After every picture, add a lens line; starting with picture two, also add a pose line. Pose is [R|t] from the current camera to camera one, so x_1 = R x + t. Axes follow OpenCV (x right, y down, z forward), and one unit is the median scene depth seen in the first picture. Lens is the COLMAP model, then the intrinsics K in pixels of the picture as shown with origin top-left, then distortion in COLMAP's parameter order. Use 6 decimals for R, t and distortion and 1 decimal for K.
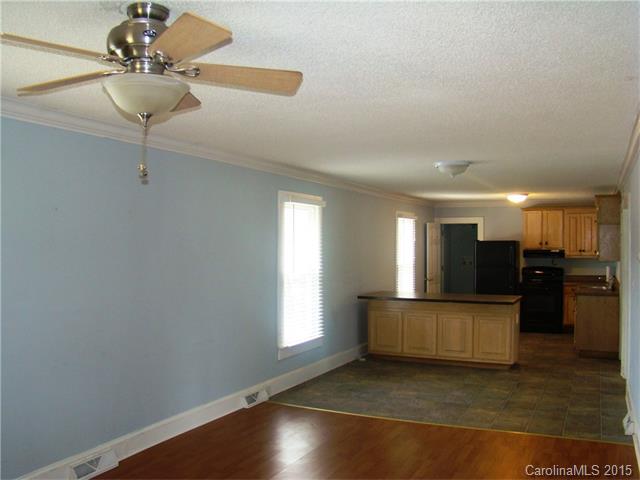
lens RADIAL K [[635.2, 0, 322.2], [0, 635.2, 240.4], [0, 0, 1]] dist [-0.101899, 0.000000]
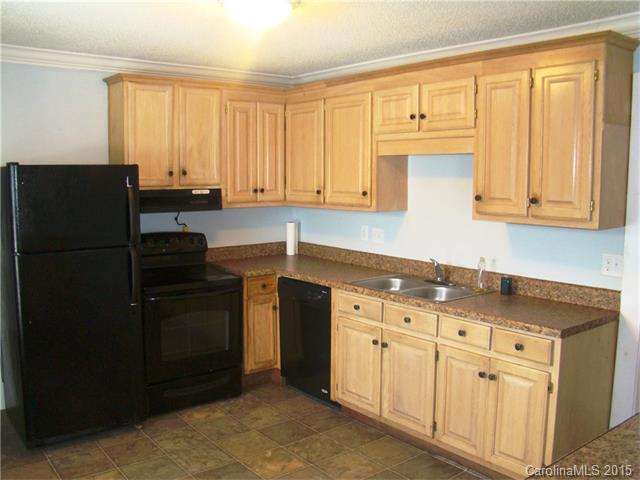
lens RADIAL K [[635.2, 0, 320.8], [0, 635.2, 239.9], [0, 0, 1]] dist [-0.101899, 0.000000]
pose [[0.456846, -0.086403, 0.885339, 0.052124], [-0.010429, 0.994683, 0.102456, 0.005699], [-0.889484, -0.056040, 0.453516, 0.815844]]
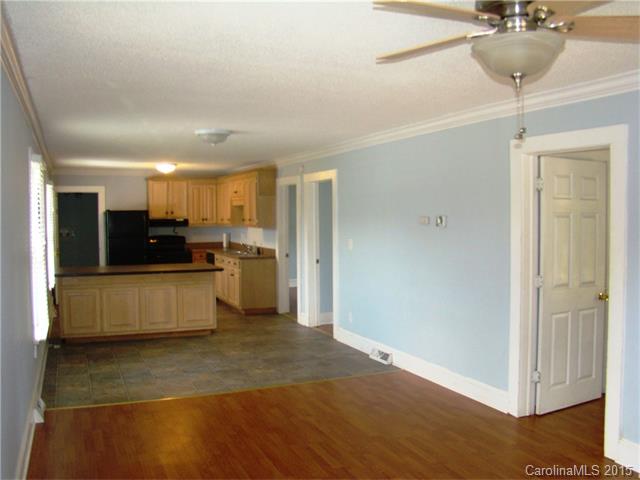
lens RADIAL K [[635.2, 0, 319.5], [0, 635.2, 239.8], [0, 0, 1]] dist [-0.101899, 0.000000]
pose [[0.673800, -0.038232, 0.737924, -0.270605], [0.004743, 0.998864, 0.047421, 0.001282], [-0.738898, -0.028452, 0.673216, 0.130786]]
